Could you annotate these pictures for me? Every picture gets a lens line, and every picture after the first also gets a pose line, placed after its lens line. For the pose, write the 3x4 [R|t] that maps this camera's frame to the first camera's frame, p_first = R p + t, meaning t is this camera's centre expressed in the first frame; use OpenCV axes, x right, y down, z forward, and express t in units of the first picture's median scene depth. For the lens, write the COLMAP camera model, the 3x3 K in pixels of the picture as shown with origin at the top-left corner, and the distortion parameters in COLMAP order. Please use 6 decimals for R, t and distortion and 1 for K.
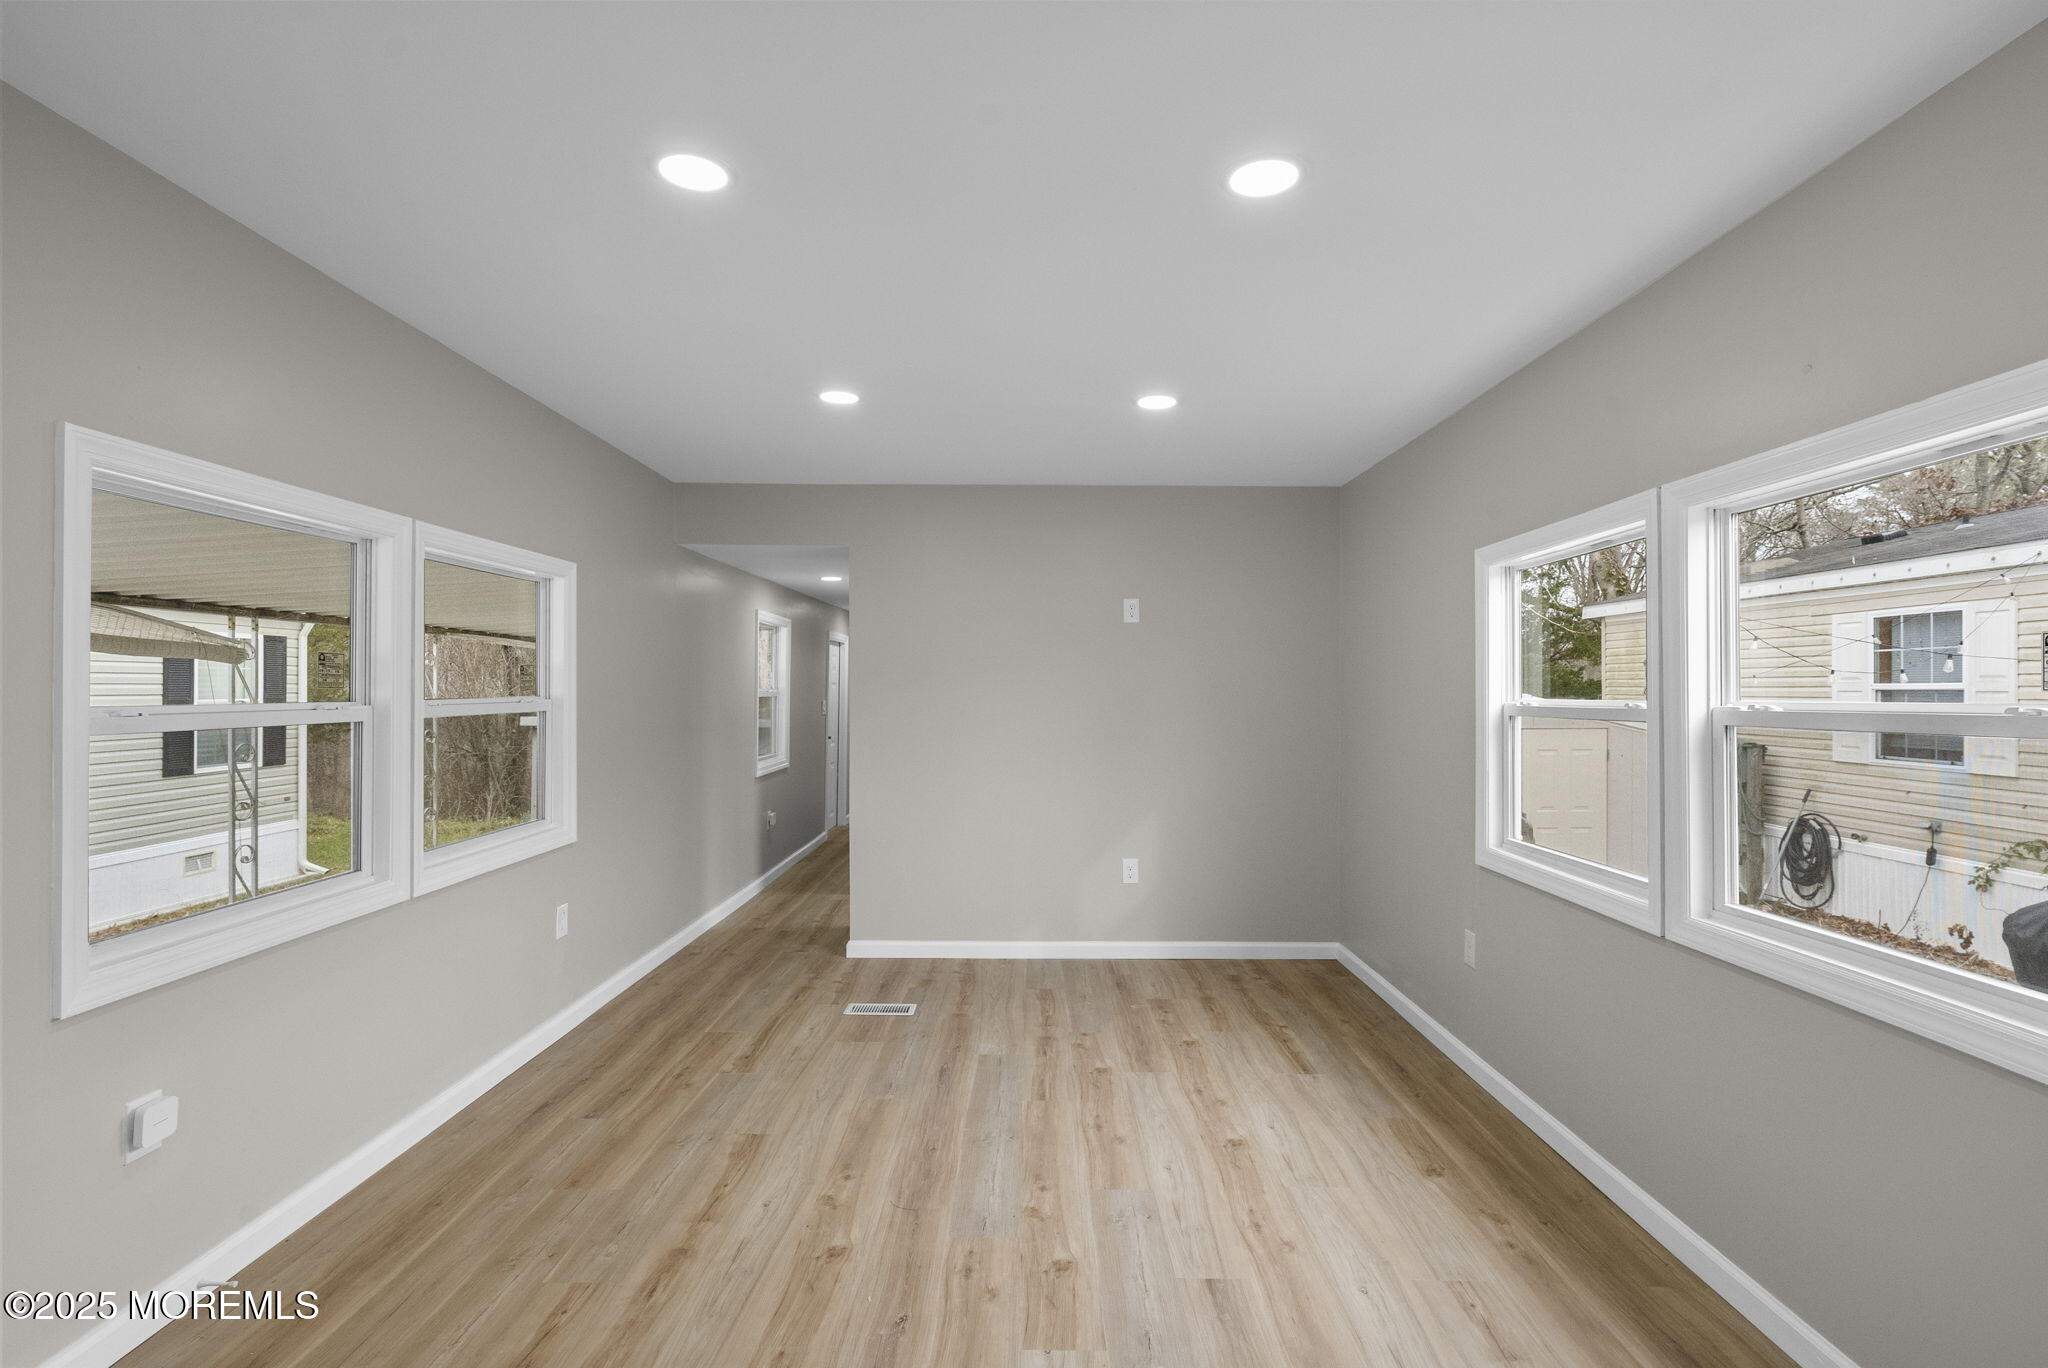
lens RADIAL K [[963.7, 0, 1026.5], [0, 963.7, 689.6], [0, 0, 1]] dist [0.007275, -0.000395]
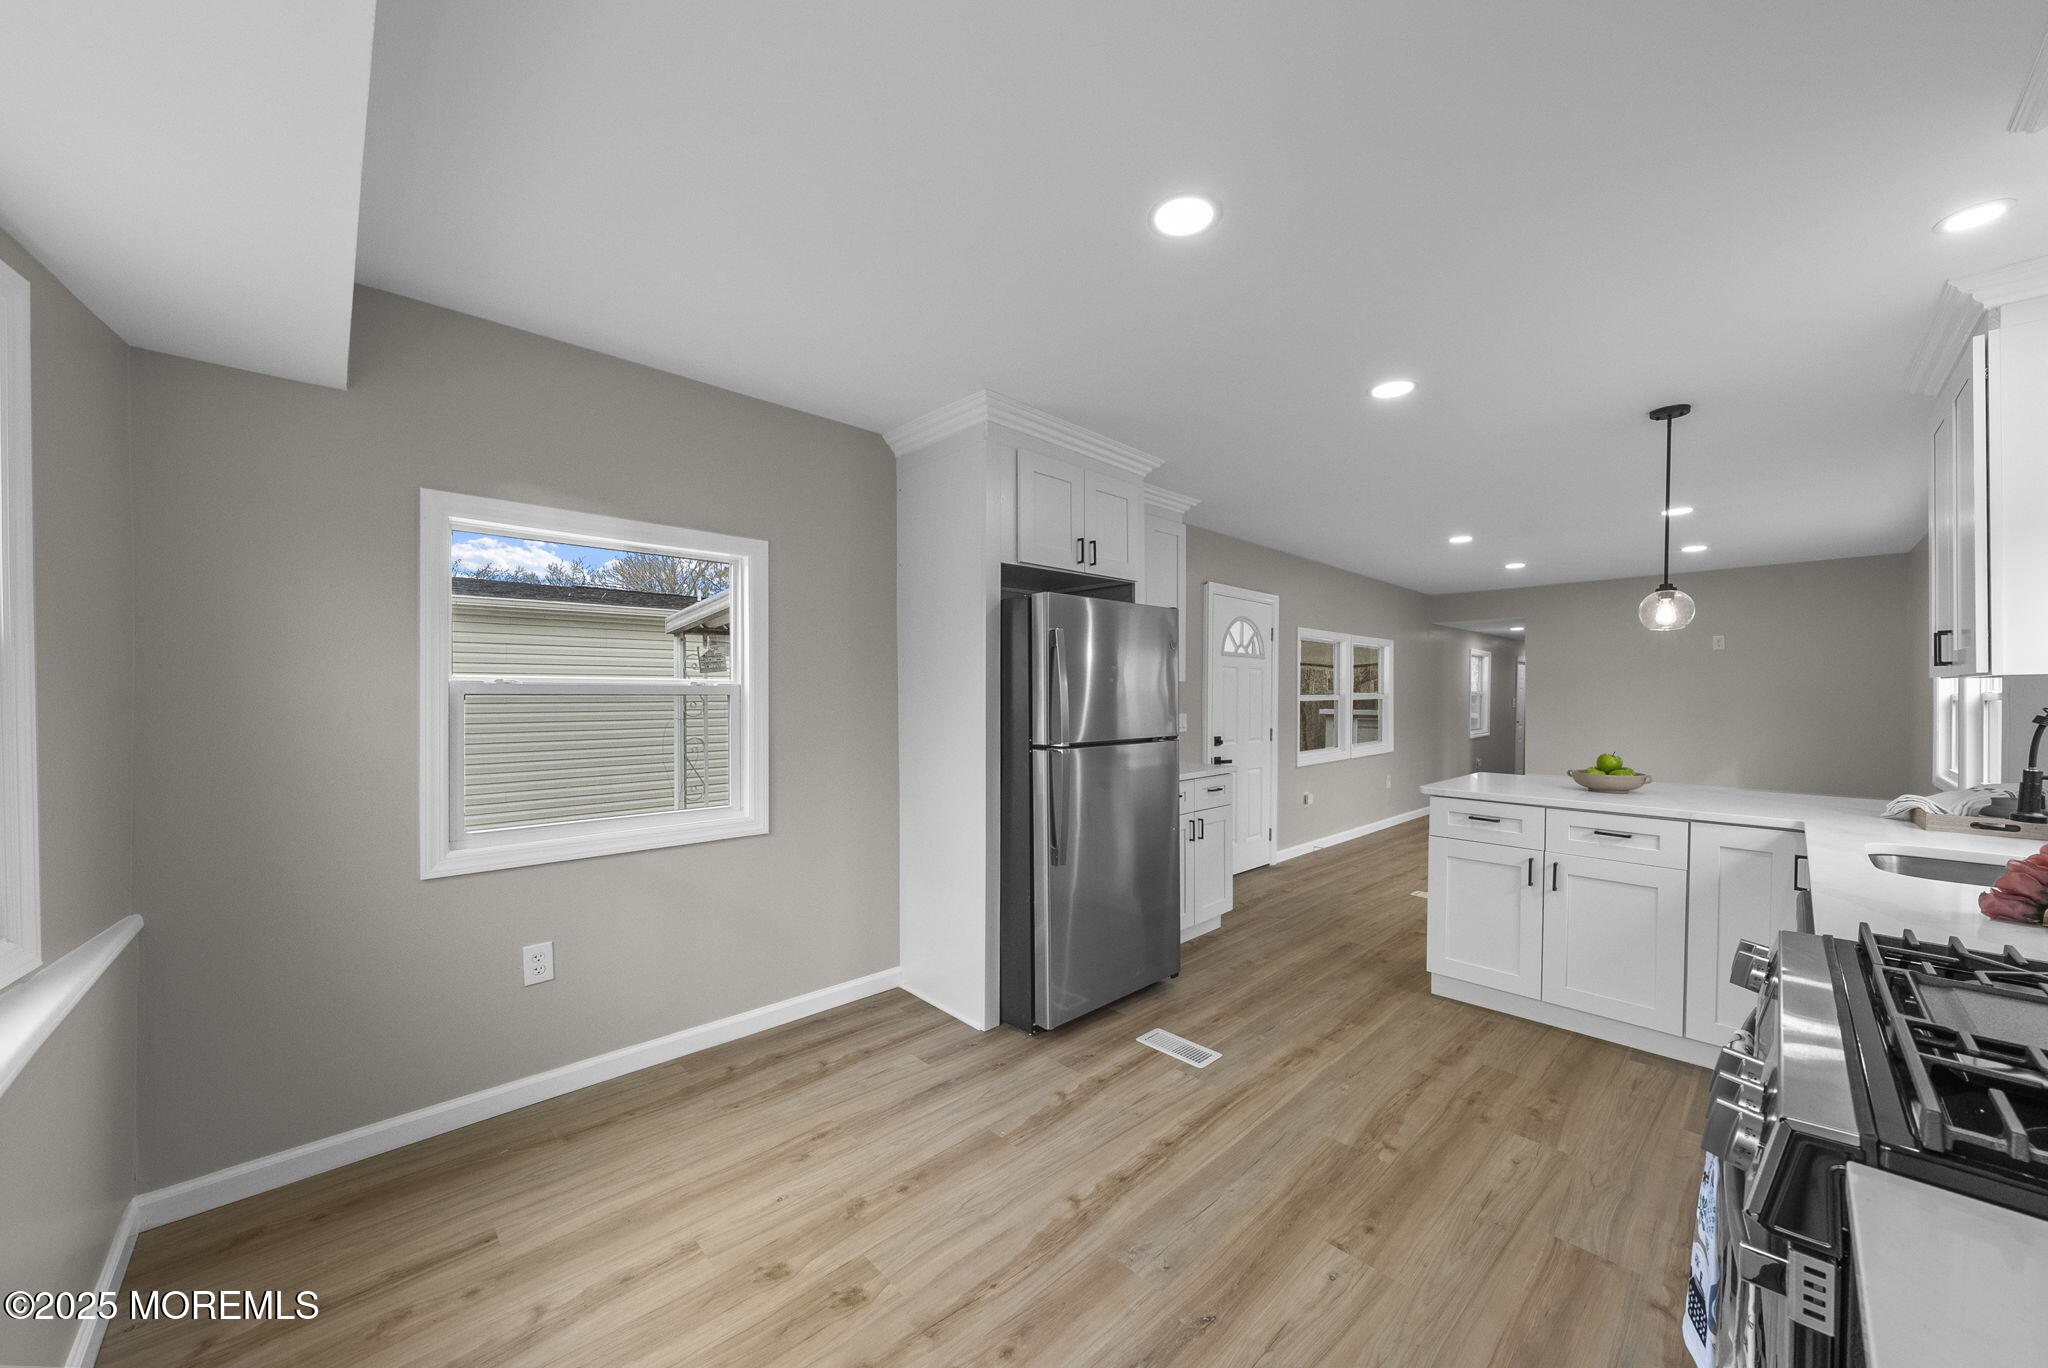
lens RADIAL K [[731.1, 0, 1040.4], [0, 731.1, 701.2], [0, 0, 1]] dist [-0.001051, -0.000079]
pose [[0.704234, 0.003580, -0.709959, 0.248233], [0.002074, 0.999973, 0.007099, 0.012841], [0.709965, -0.006471, 0.704207, -1.046825]]
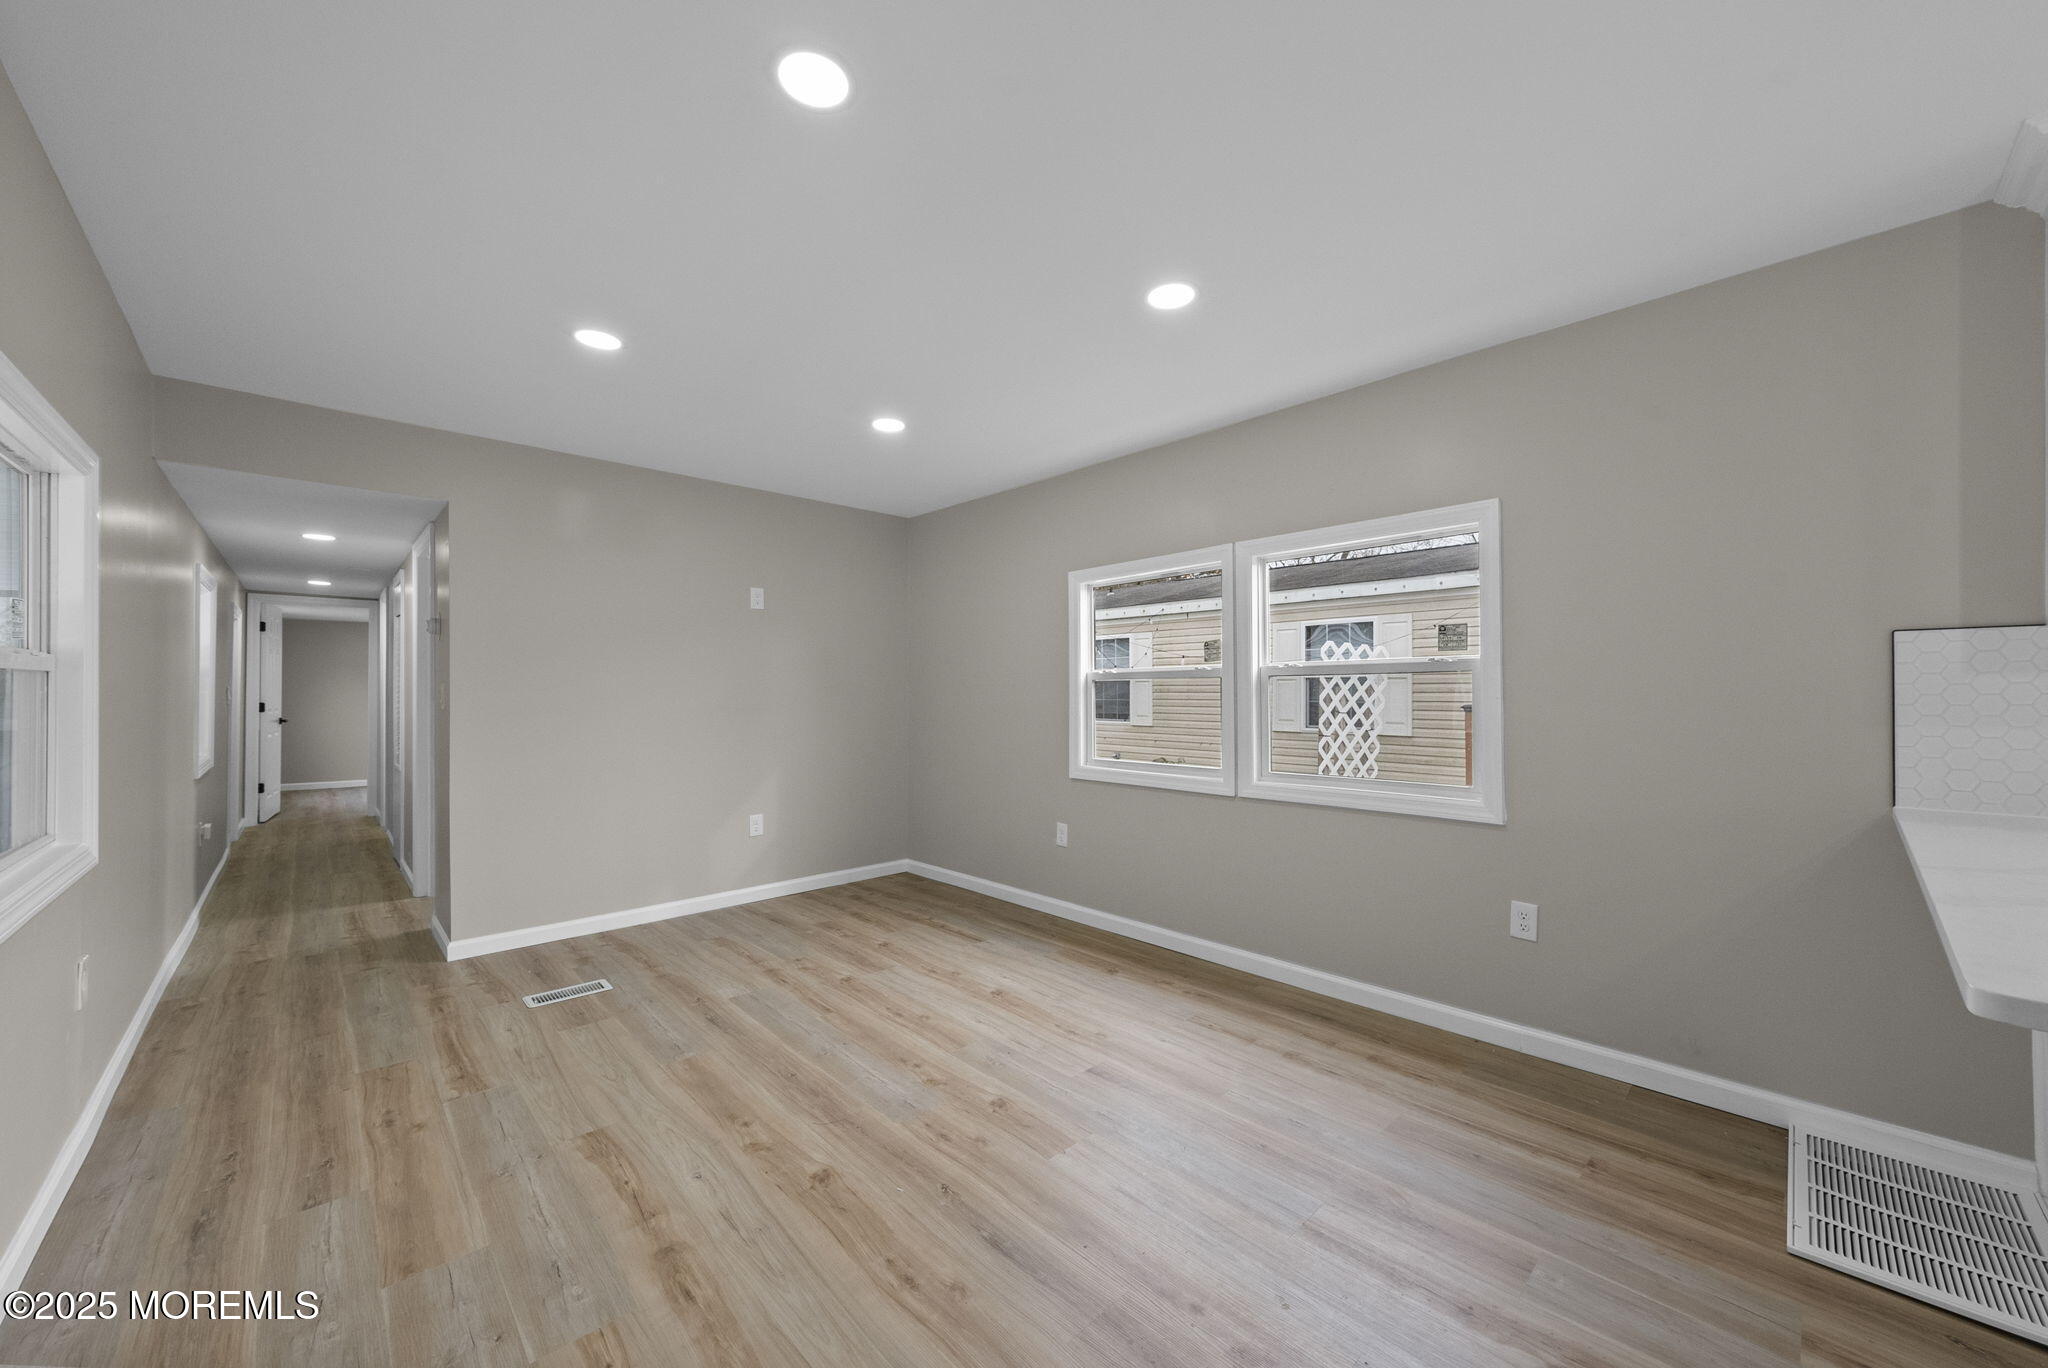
lens RADIAL K [[759.7, 0, 1027.0], [0, 759.7, 688.5], [0, 0, 1]] dist [0.000586, 0.000009]
pose [[0.725059, -0.000862, 0.688686, -0.386383], [0.003749, 0.999989, -0.002695, 0.040123], [-0.688676, 0.004536, 0.725055, 0.164908]]
